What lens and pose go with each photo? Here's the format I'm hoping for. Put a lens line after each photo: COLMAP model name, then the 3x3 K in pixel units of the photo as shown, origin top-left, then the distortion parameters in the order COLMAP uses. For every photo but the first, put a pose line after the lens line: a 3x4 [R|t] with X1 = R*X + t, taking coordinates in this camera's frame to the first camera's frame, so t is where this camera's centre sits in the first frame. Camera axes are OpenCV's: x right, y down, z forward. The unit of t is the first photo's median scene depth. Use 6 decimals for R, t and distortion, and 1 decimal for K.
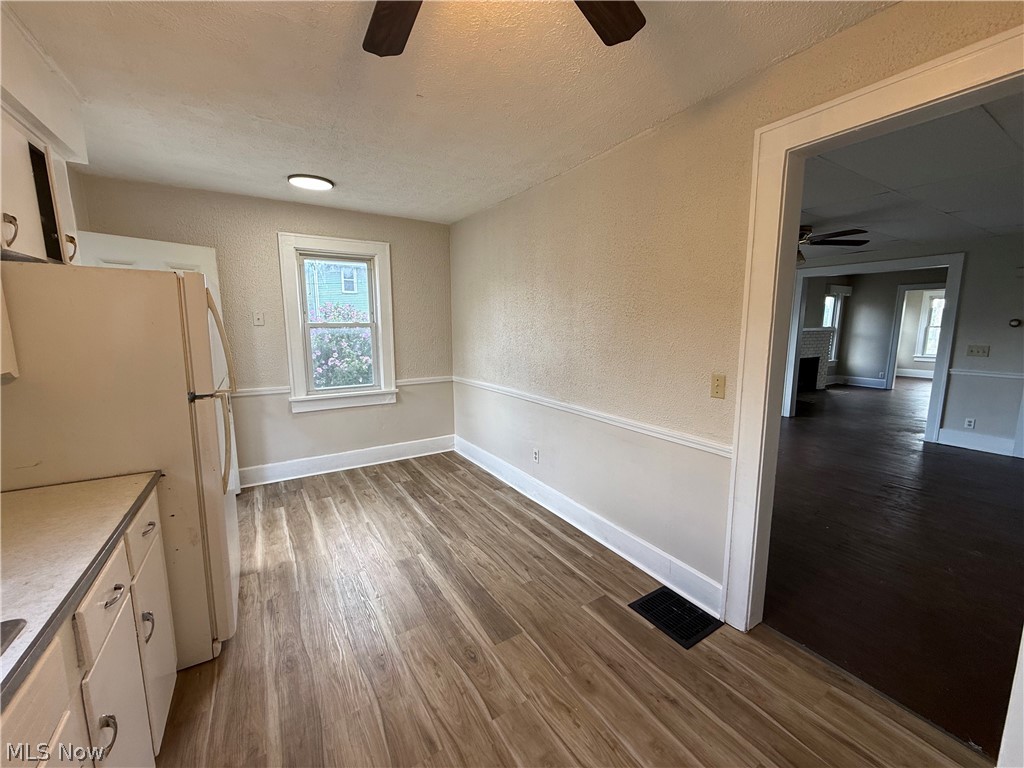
lens RADIAL K [[409.3, 0, 512.3], [0, 409.3, 382.0], [0, 0, 1]] dist [0.011330, -0.000266]
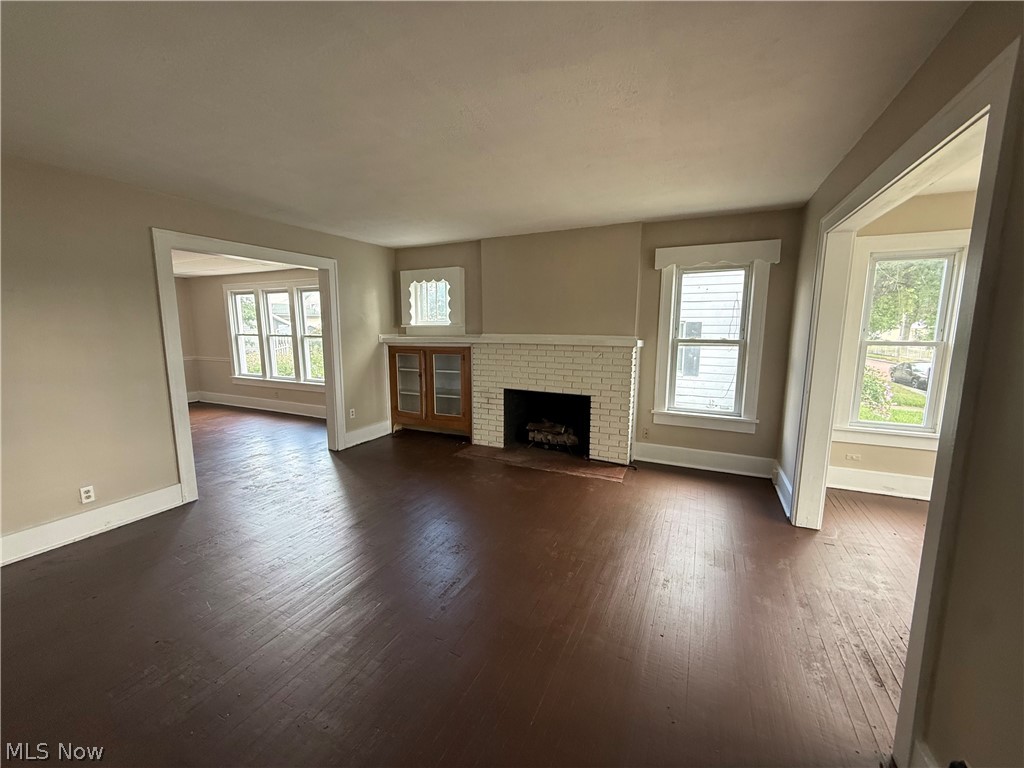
lens RADIAL K [[409.3, 0, 512.3], [0, 409.3, 382.0], [0, 0, 1]] dist [0.011330, -0.000266]
pose [[0.535222, 0.117627, -0.836481, 1.099850], [-0.120489, 0.990762, 0.062228, -0.096294], [0.836074, 0.067481, 0.544451, 0.628698]]
